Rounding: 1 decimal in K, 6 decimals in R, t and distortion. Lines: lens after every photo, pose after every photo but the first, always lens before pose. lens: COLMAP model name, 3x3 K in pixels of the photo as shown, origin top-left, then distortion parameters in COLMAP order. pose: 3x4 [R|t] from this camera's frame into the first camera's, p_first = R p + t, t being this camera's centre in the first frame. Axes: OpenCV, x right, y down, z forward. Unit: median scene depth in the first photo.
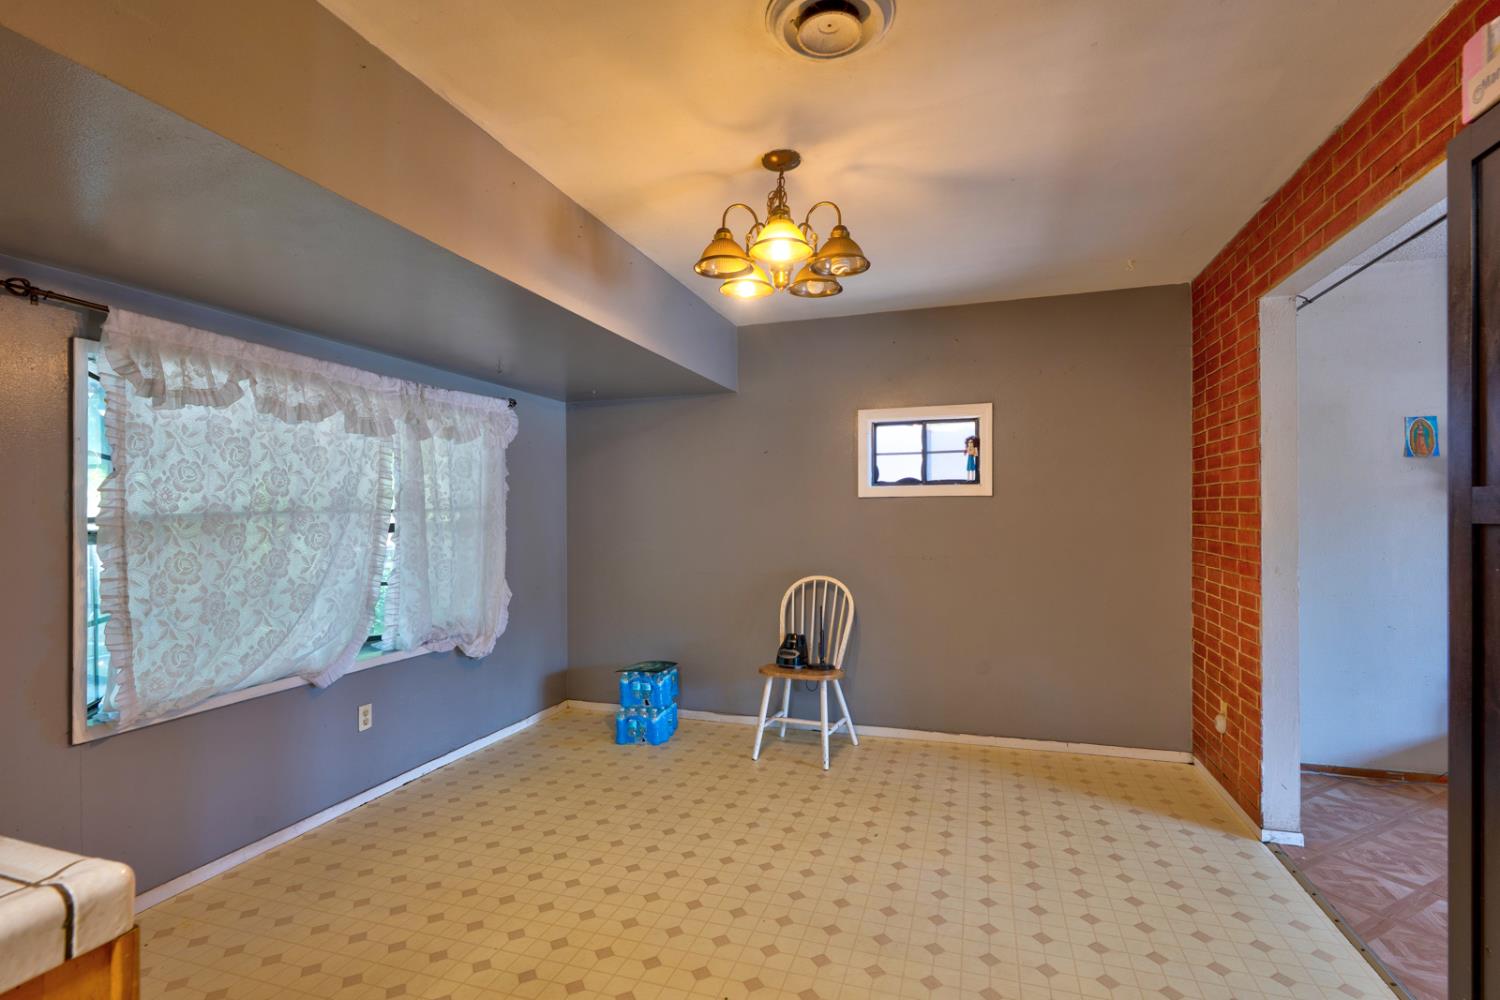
lens RADIAL K [[691.4, 0, 756.0], [0, 691.4, 522.8], [0, 0, 1]] dist [-0.009172, 0.004109]
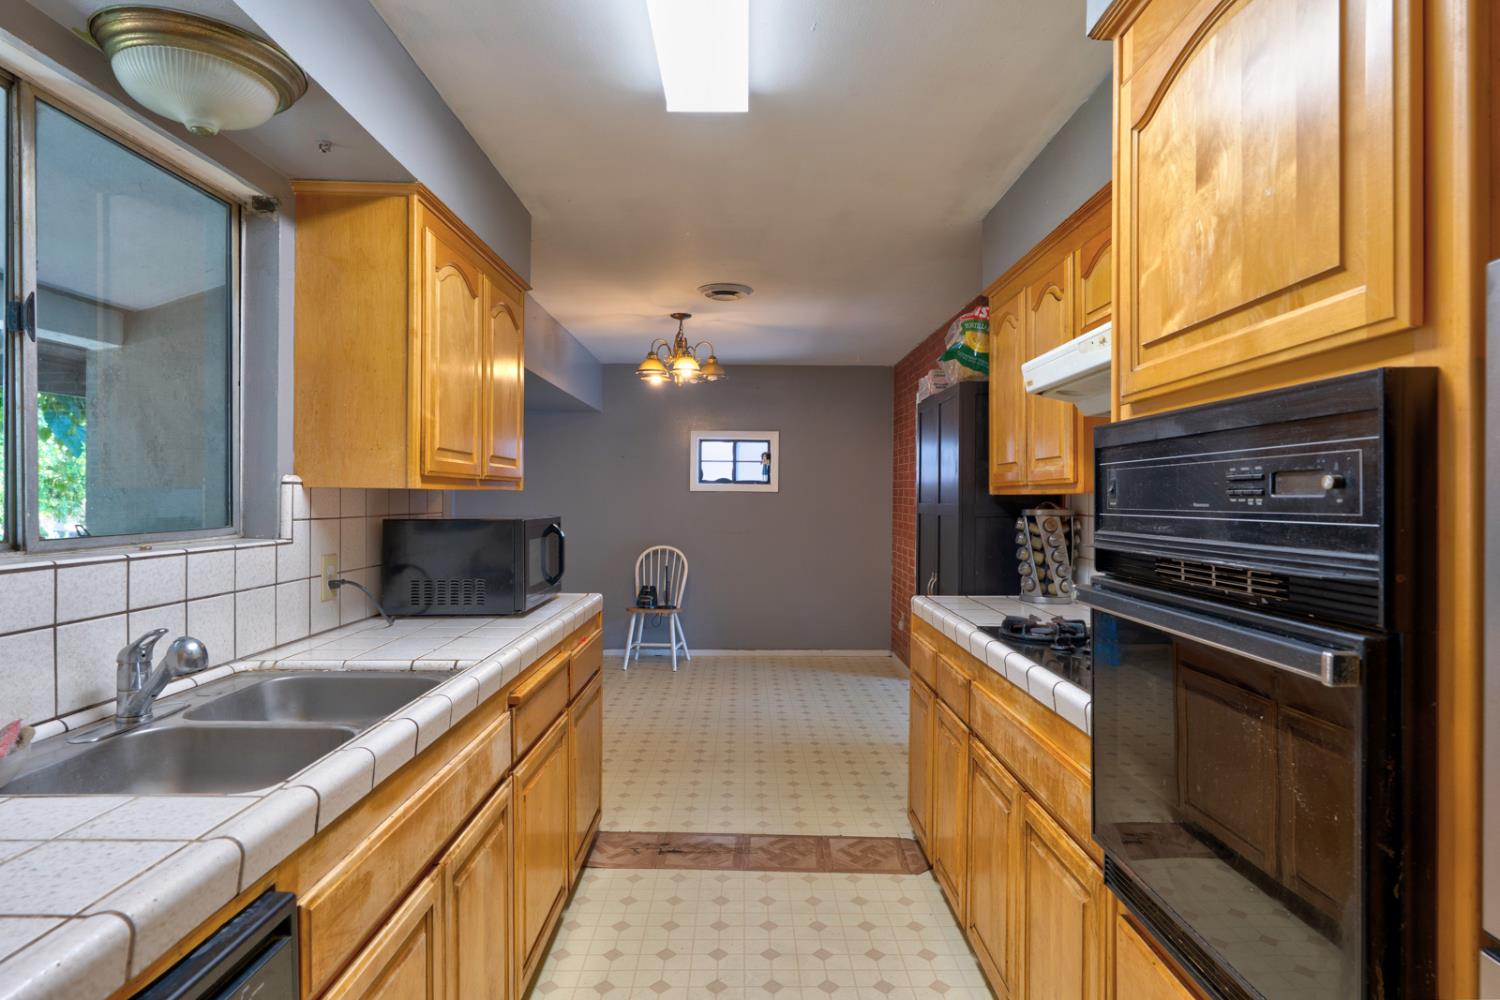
lens RADIAL K [[794.6, 0, 760.2], [0, 794.6, 504.9], [0, 0, 1]] dist [-0.009718, 0.005673]
pose [[0.945791, 0.012343, 0.324543, -0.259846], [-0.012154, 0.999923, -0.002609, -0.005614], [-0.324550, -0.001477, 0.945867, -0.634926]]
